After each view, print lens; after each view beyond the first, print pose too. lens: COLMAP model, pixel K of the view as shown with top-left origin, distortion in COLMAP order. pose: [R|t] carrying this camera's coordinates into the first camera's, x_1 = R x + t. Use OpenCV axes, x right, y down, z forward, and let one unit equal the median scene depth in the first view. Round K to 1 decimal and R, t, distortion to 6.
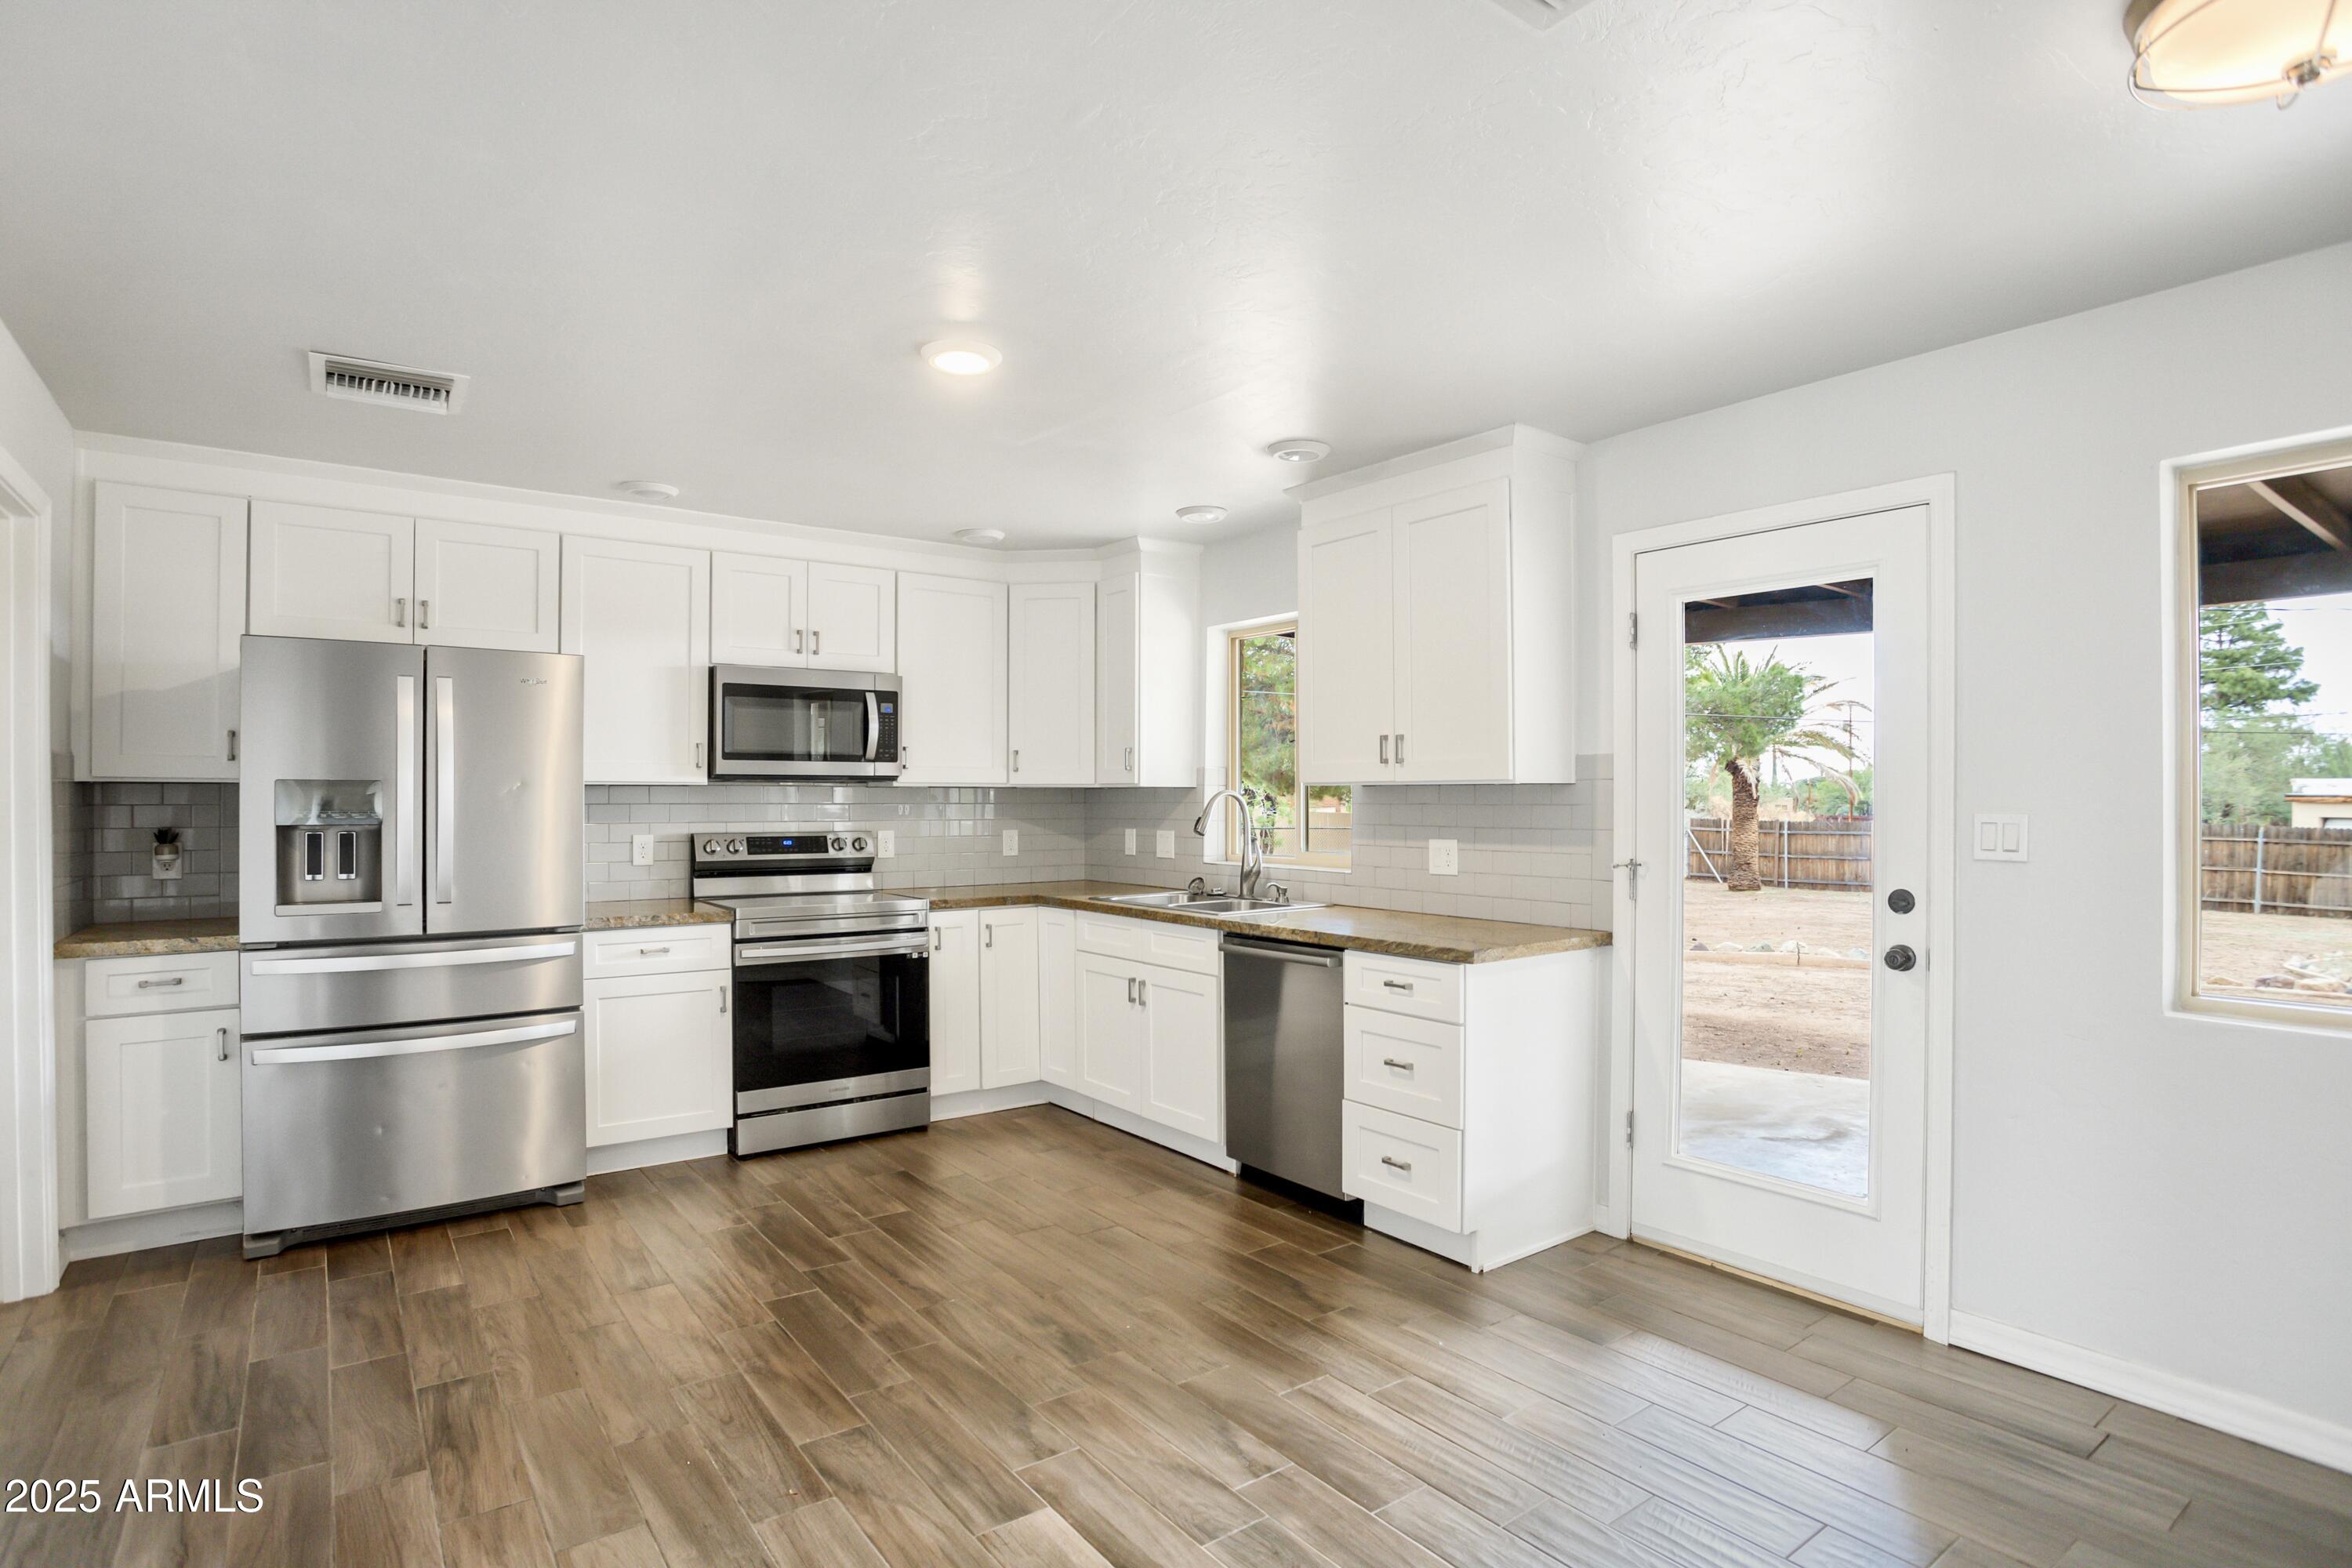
lens RADIAL K [[1214.8, 0, 1176.0], [0, 1214.8, 784.0], [0, 0, 1]] dist [-0.065687, 0.039845]
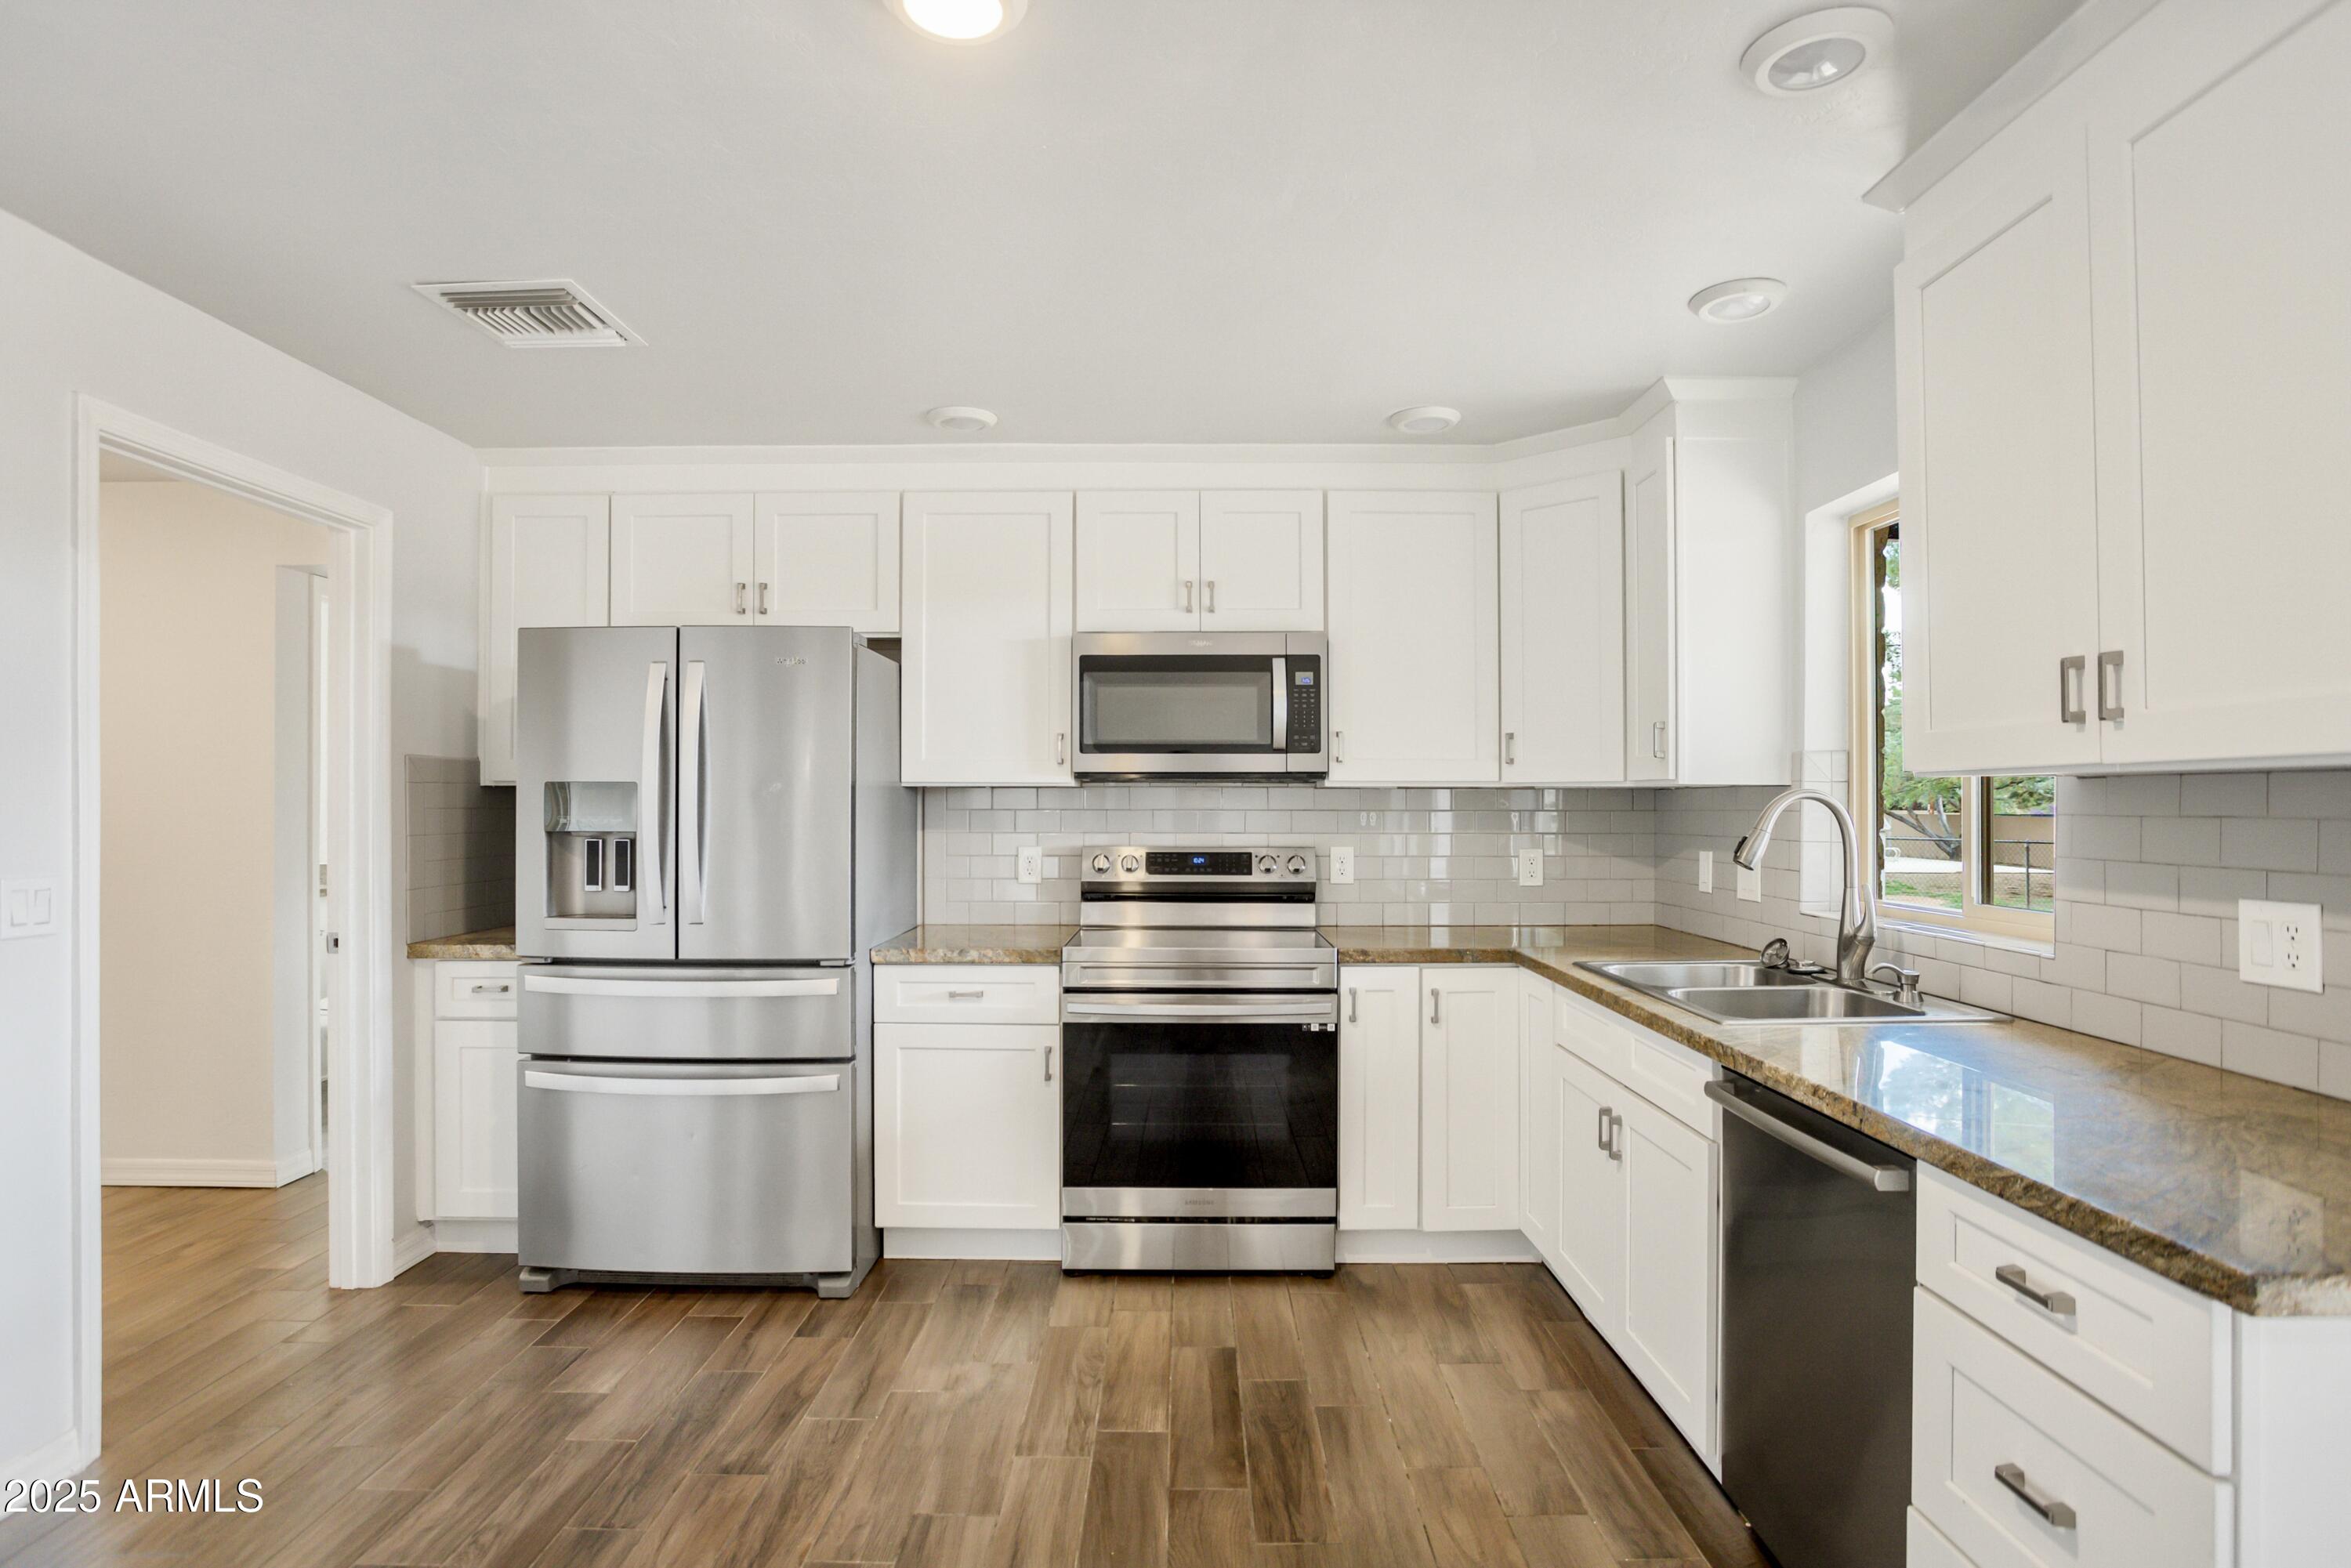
lens RADIAL K [[1214.3, 0, 1175.5], [0, 1214.3, 784.0], [0, 0, 1]] dist [-0.065687, 0.039845]
pose [[0.800001, -0.008259, -0.599942, 0.139406], [0.005586, 0.999964, -0.006317, 0.004730], [0.599972, 0.001703, 0.800019, 0.385343]]
